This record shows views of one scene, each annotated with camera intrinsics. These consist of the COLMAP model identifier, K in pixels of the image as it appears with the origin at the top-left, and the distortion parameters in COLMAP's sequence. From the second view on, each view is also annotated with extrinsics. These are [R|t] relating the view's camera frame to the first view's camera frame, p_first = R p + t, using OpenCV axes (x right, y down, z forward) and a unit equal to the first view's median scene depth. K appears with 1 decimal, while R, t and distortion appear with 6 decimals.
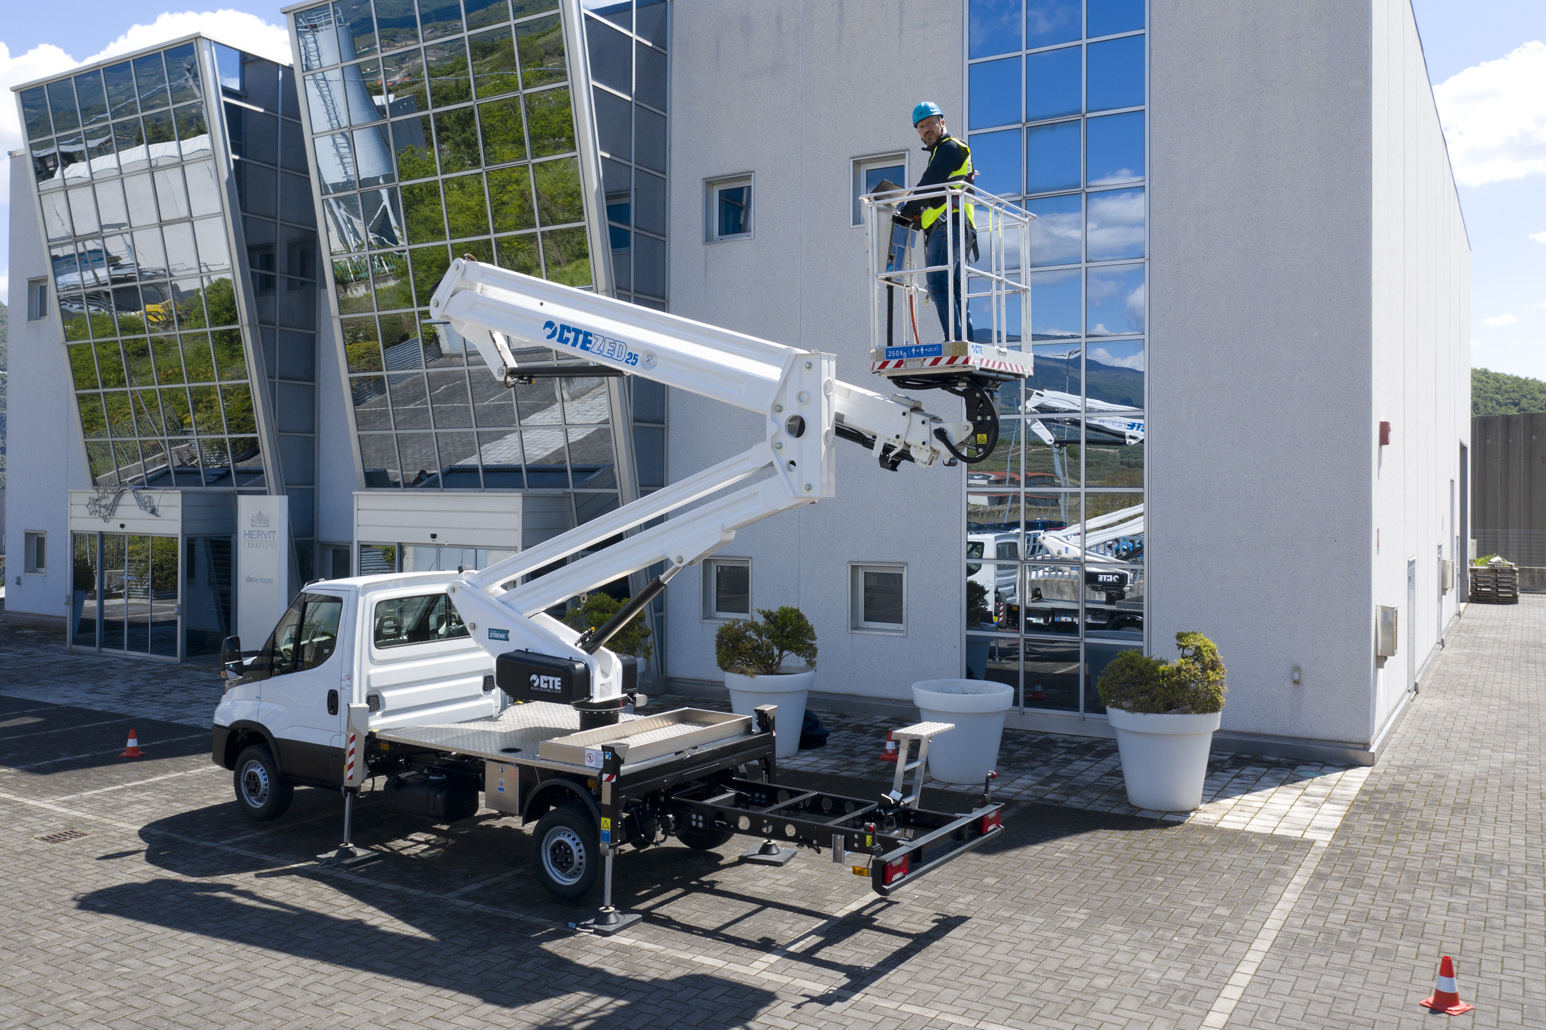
lens RADIAL K [[1301.7, 0, 728.4], [0, 1301.7, 485.1], [0, 0, 1]] dist [-0.006112, -0.002206]
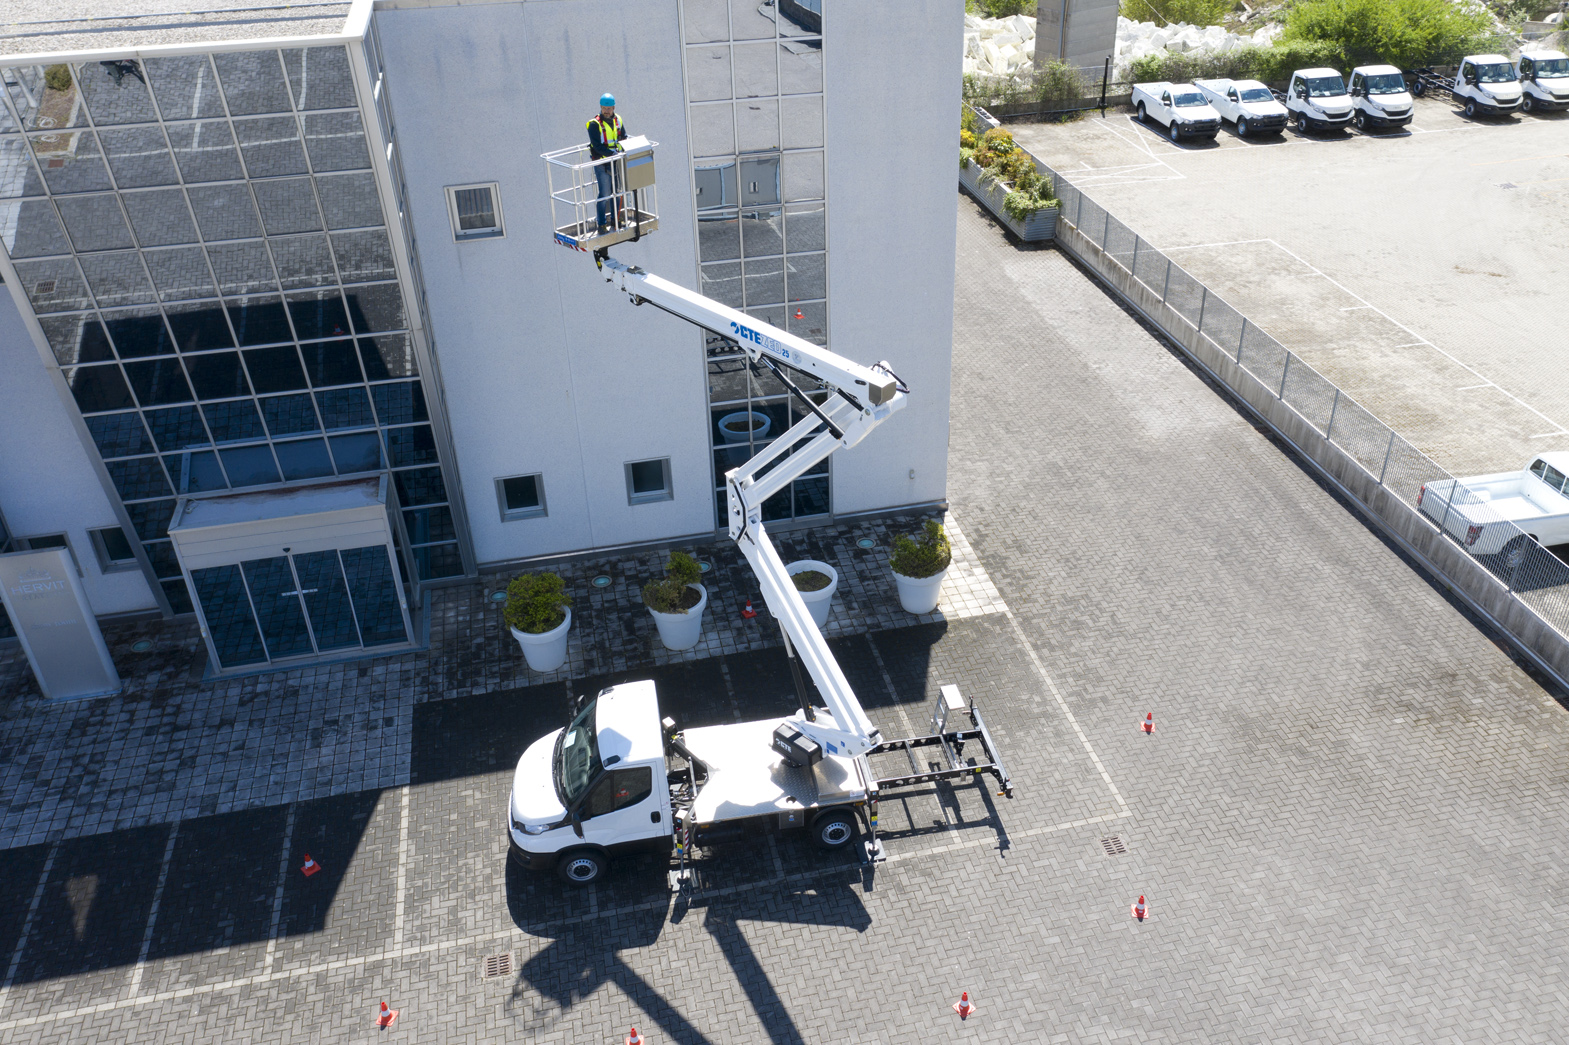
lens RADIAL K [[1290.9, 0, 826.5], [0, 1290.9, 517.9], [0, 0, 1]] dist [-0.012990, -0.010609]
pose [[0.700470, -0.394975, 0.594421, -0.924853], [0.011455, 0.839009, 0.543997, -0.986423], [-0.713590, -0.374244, 0.592225, 0.018480]]
